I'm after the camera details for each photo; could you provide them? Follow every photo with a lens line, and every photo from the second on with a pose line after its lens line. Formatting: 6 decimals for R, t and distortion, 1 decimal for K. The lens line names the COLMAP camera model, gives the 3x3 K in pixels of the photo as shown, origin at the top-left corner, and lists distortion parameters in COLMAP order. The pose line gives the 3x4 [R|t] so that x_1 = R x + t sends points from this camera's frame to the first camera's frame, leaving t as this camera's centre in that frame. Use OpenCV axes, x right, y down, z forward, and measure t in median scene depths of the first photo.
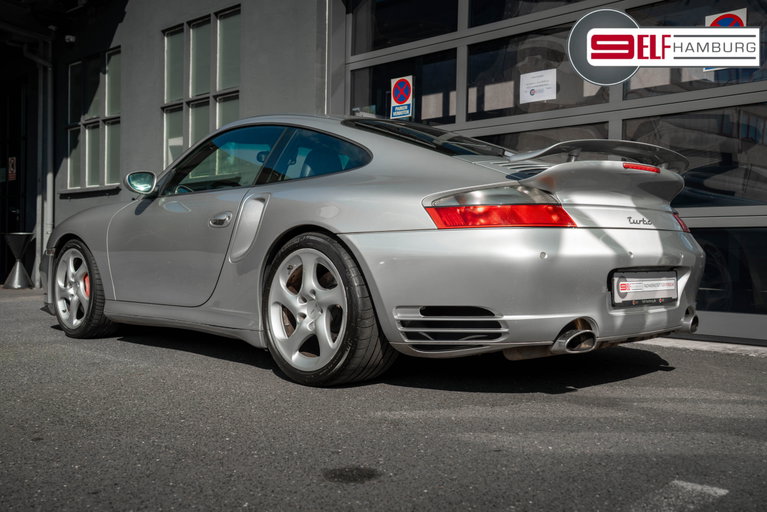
lens RADIAL K [[798.5, 0, 385.8], [0, 798.5, 257.6], [0, 0, 1]] dist [0.014957, 0.025093]
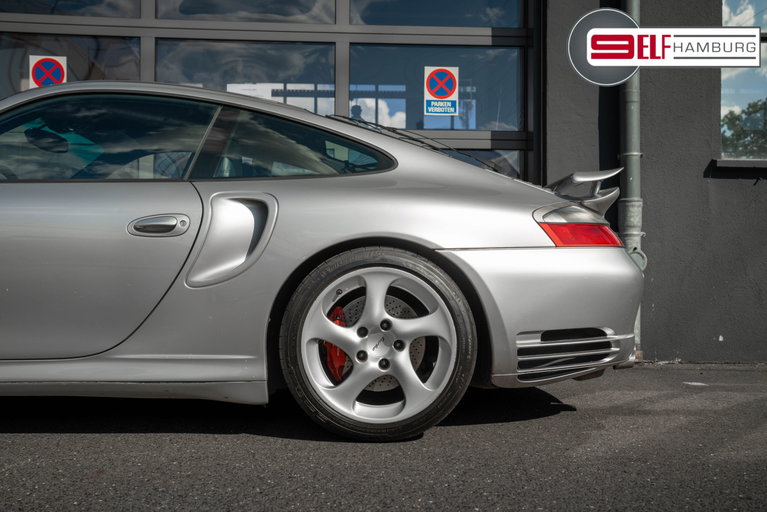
lens RADIAL K [[755.9, 0, 380.5], [0, 755.9, 257.7], [0, 0, 1]] dist [0.026626, 0.016164]
pose [[0.671333, 0.016158, 0.740979, -0.313726], [0.007330, 0.999569, -0.028439, 0.000351], [-0.741119, 0.024523, 0.670925, 0.242203]]
